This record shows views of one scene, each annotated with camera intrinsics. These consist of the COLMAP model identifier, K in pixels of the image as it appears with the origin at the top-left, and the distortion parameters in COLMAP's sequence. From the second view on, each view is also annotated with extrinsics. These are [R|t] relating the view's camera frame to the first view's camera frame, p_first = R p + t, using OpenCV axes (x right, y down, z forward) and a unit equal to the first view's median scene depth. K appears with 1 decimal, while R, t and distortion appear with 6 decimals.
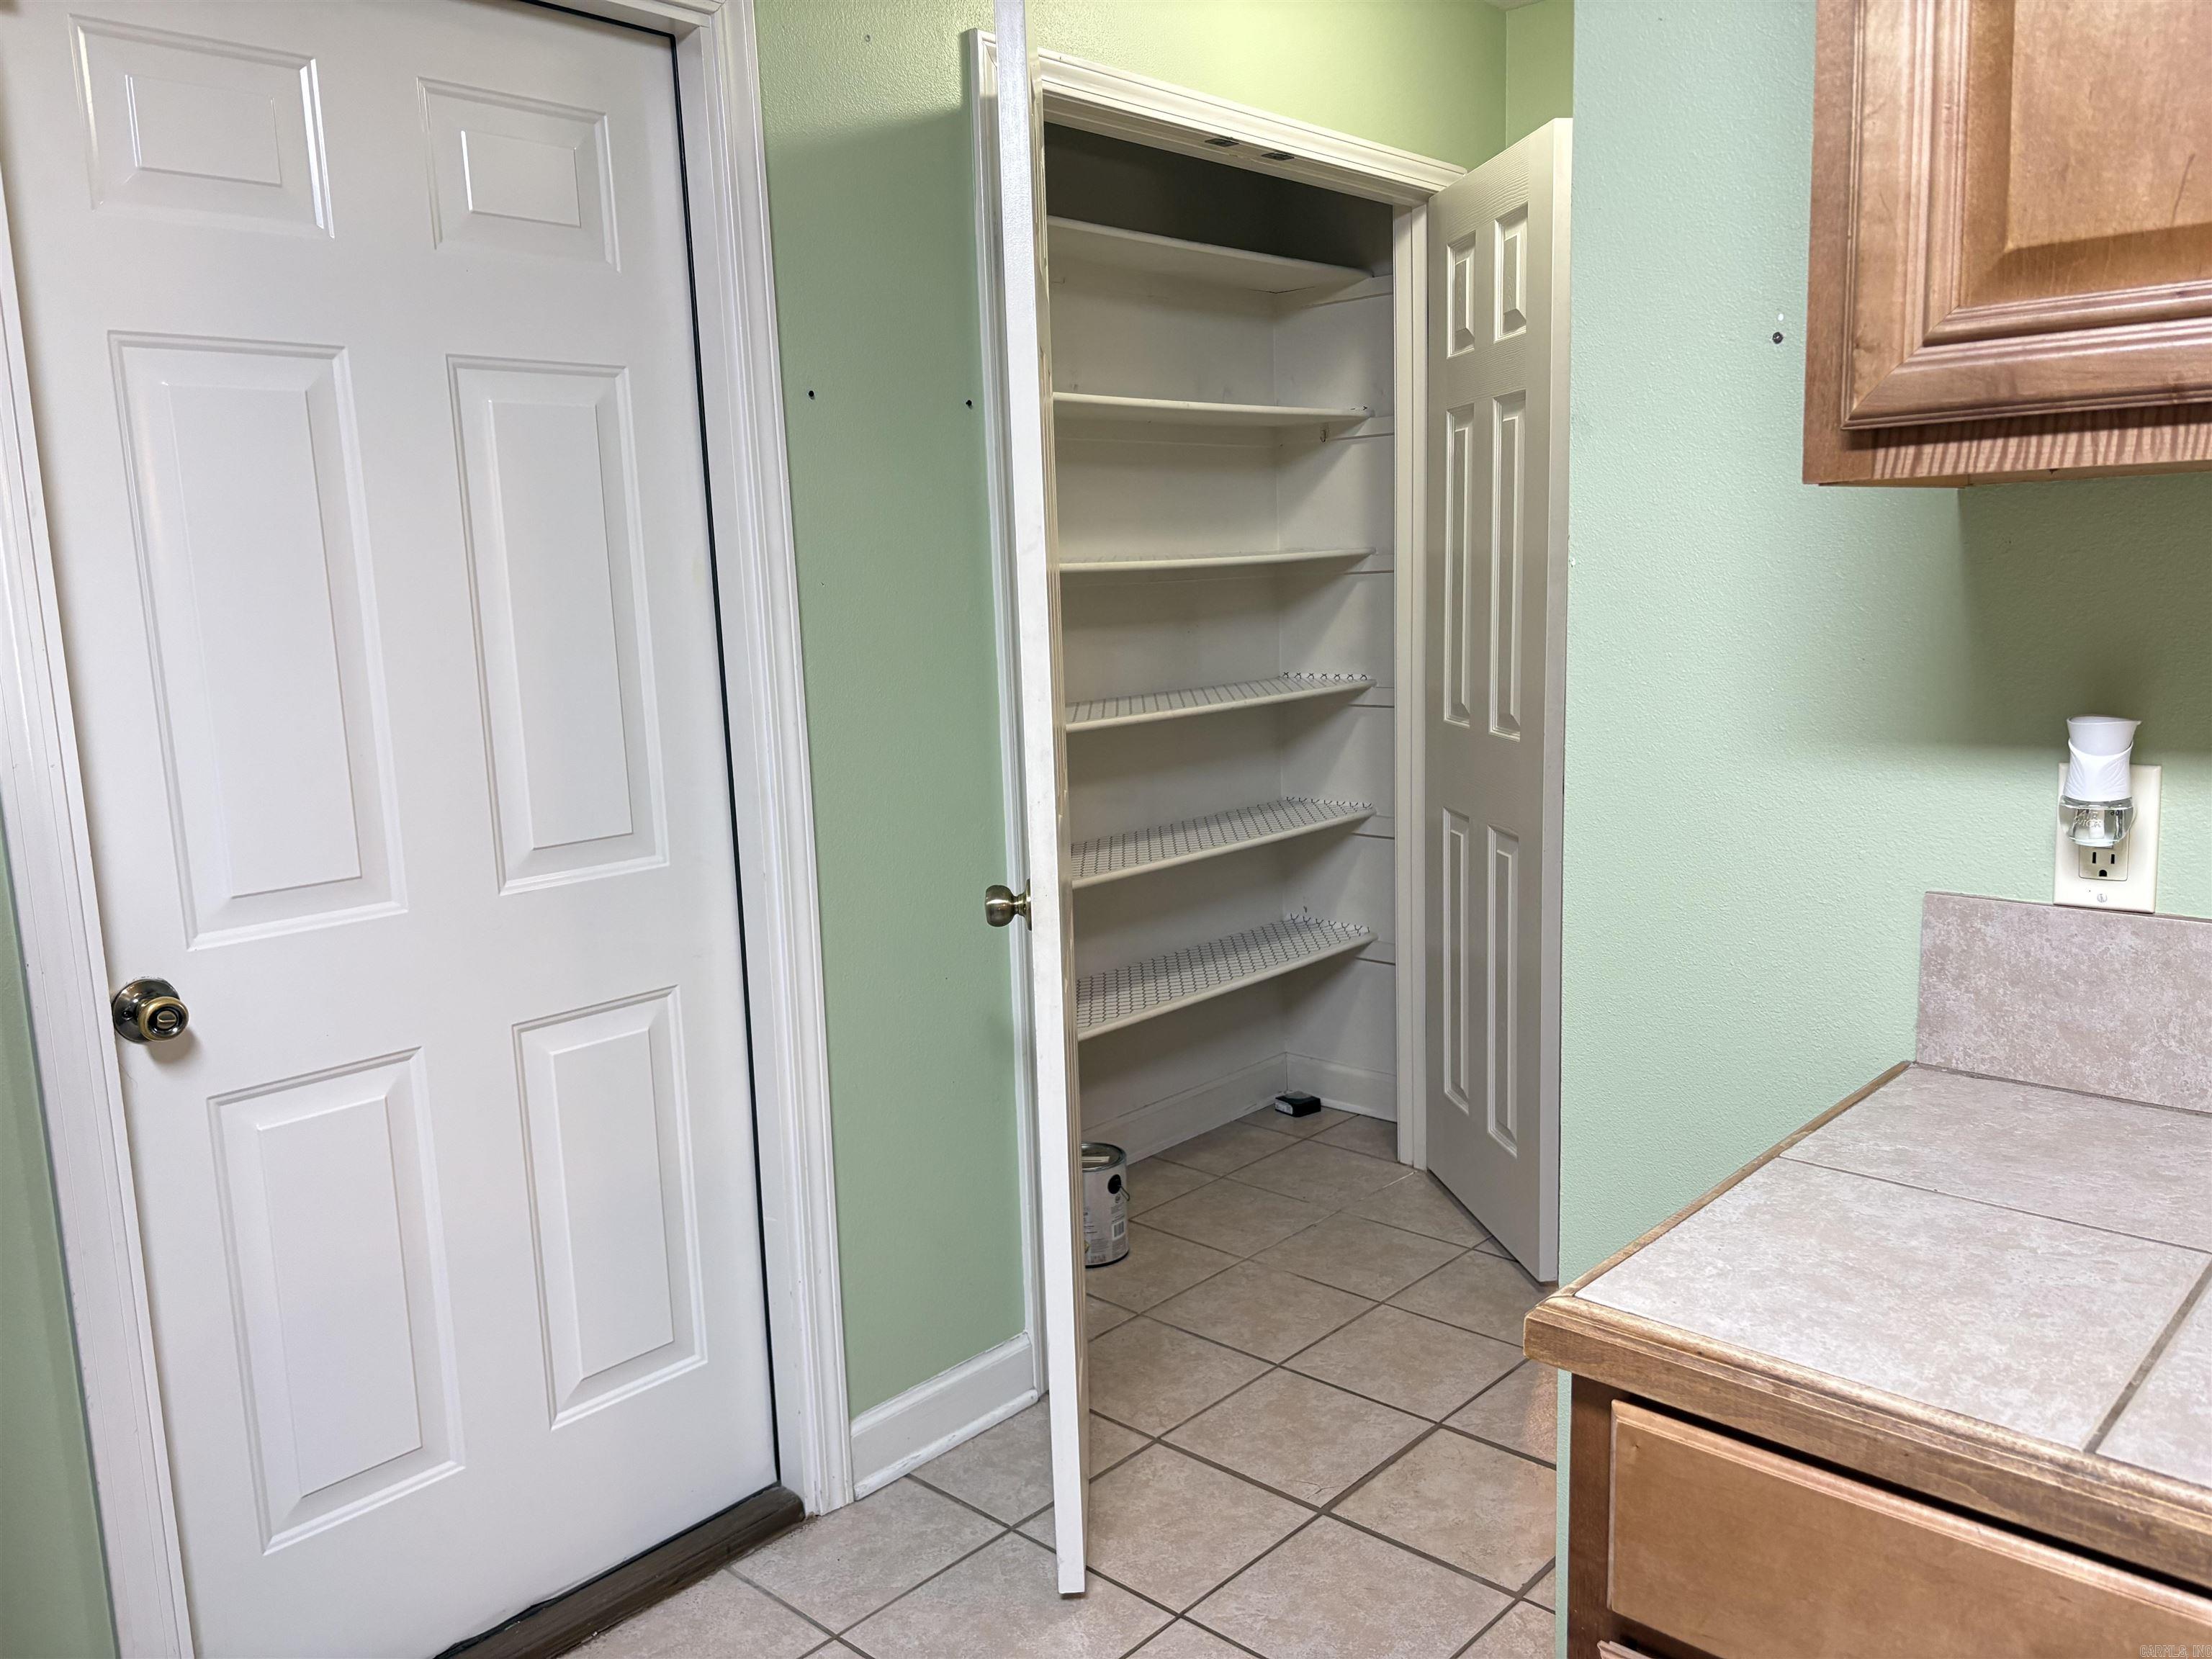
lens RADIAL K [[1678.7, 0, 1094.1], [0, 1678.7, 832.5], [0, 0, 1]] dist [0.054636, -0.043175]
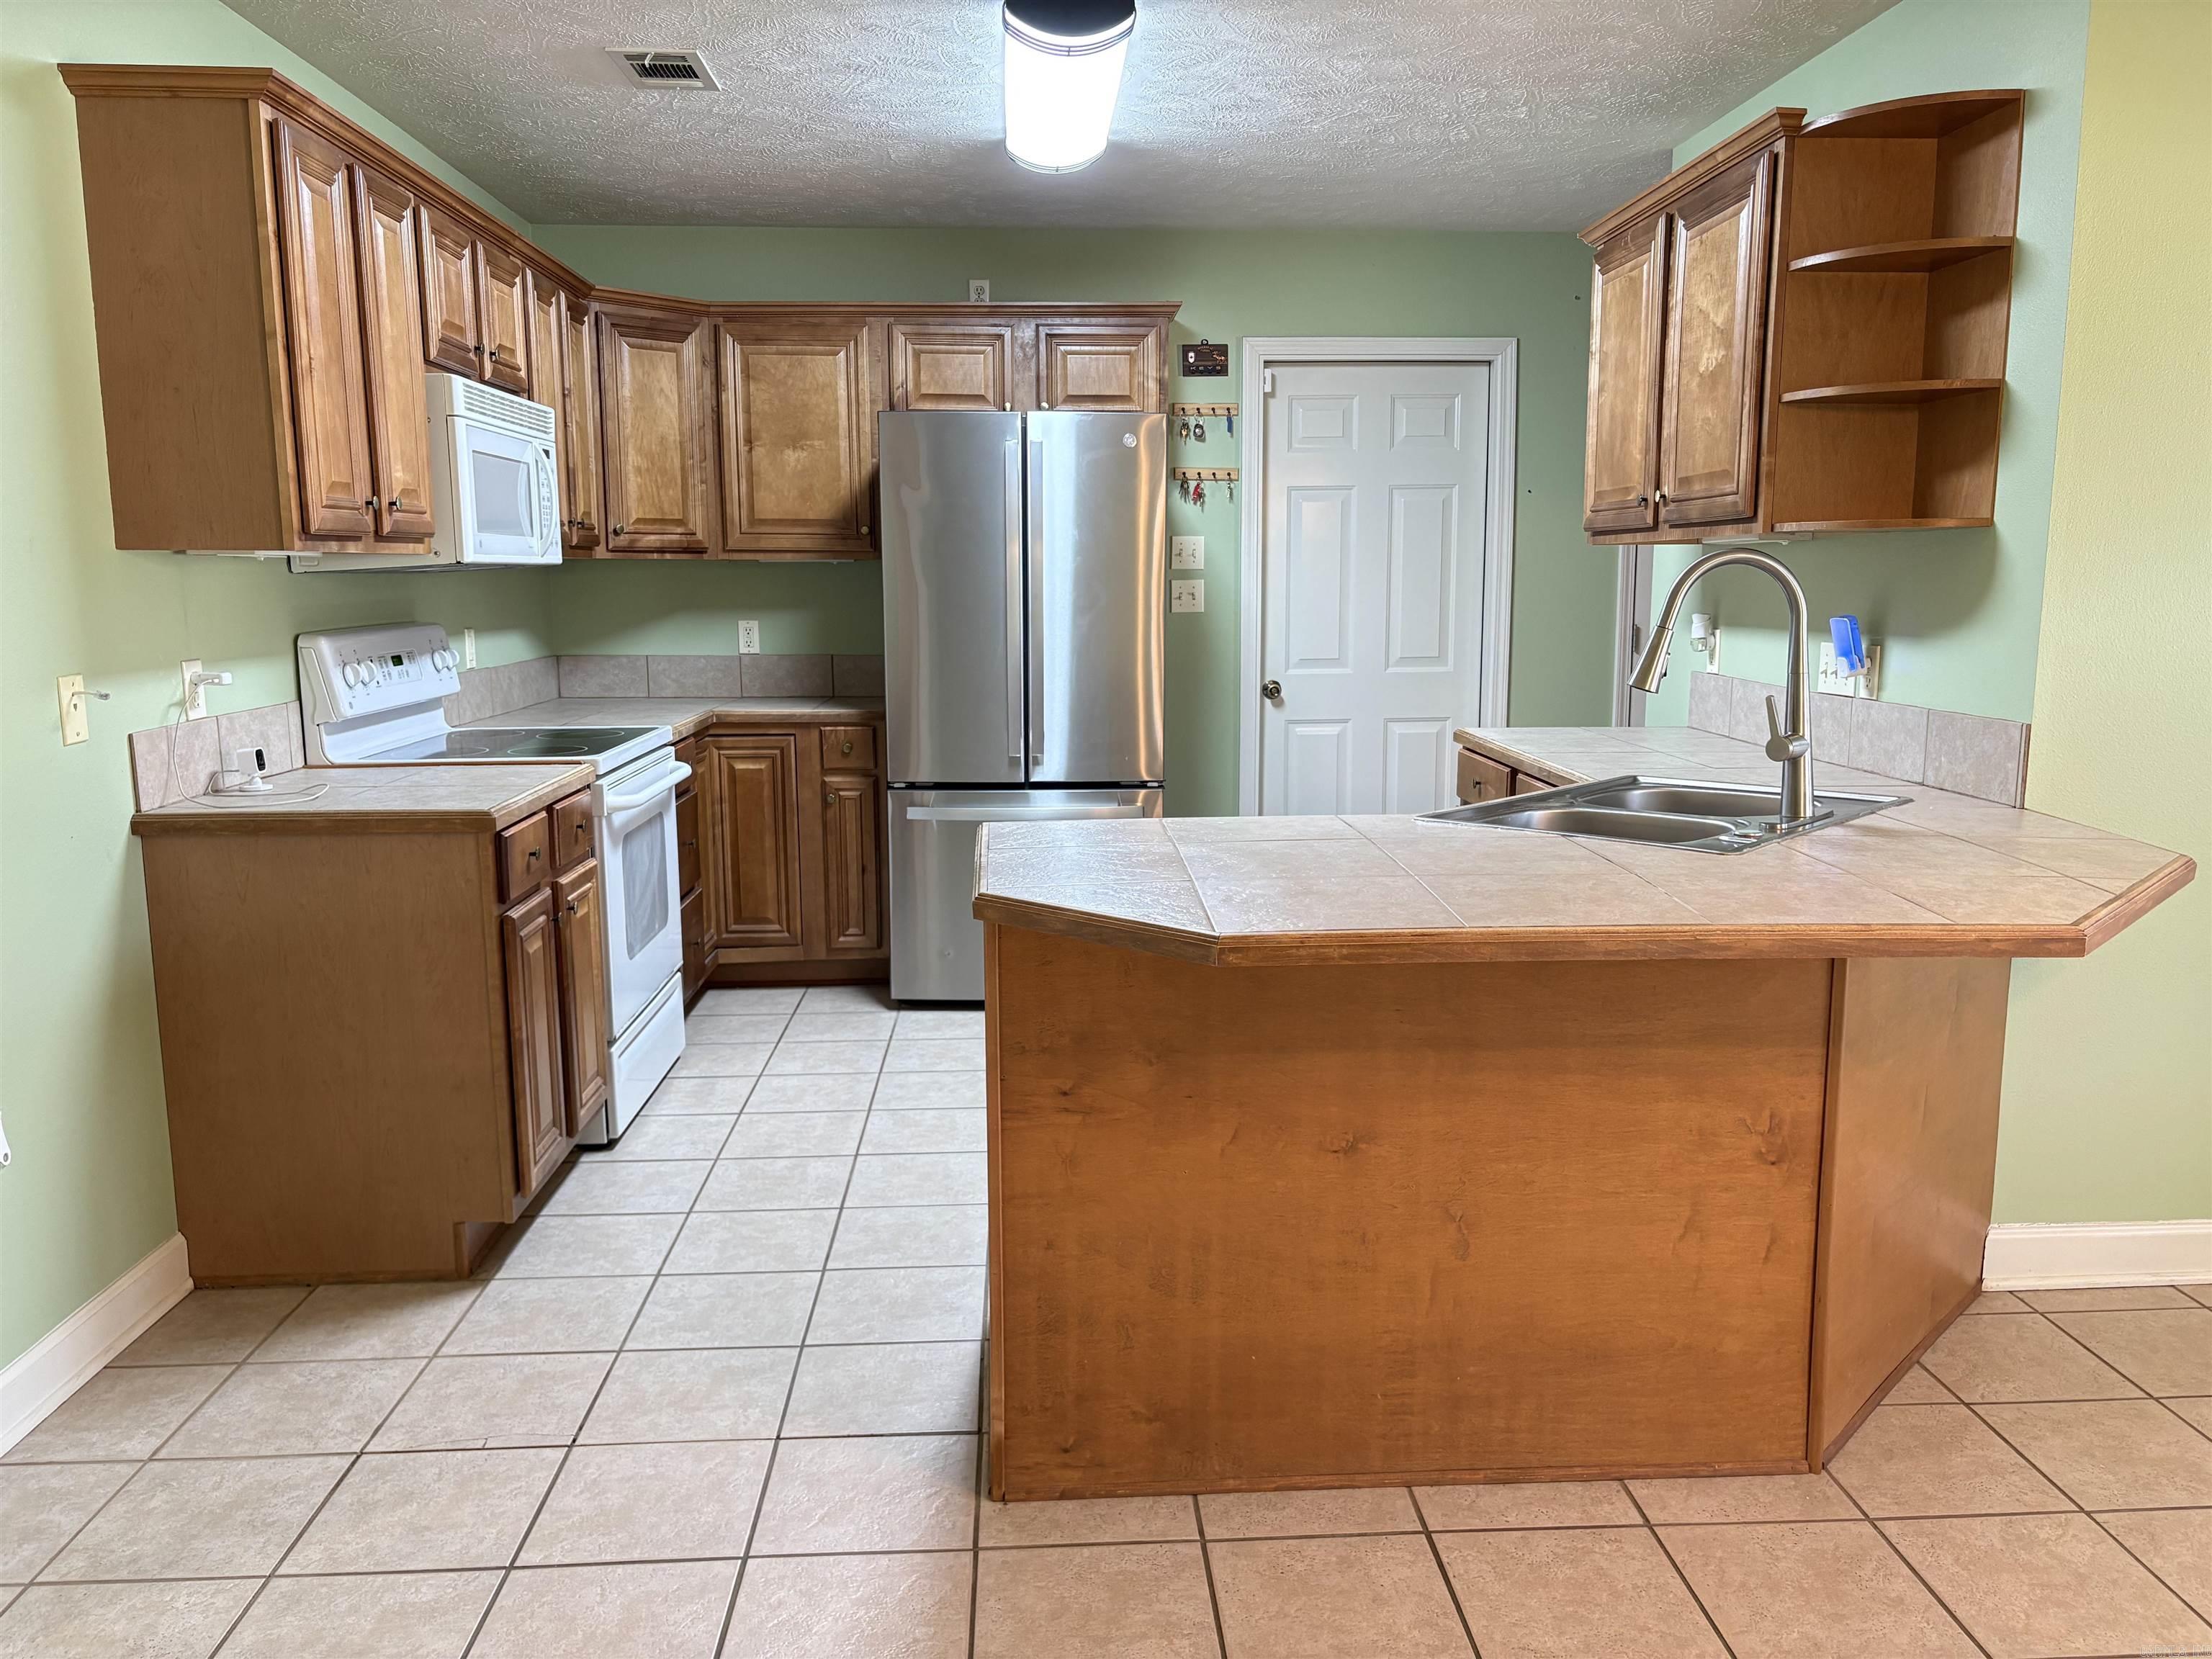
lens RADIAL K [[1678.7, 0, 1107.5], [0, 1678.7, 830.8], [0, 0, 1]] dist [0.054636, -0.043175]
pose [[0.734097, 0.124842, -0.667470, 1.387183], [-0.116533, 0.991533, 0.057289, 0.218332], [0.668971, 0.035726, 0.742430, -1.591731]]
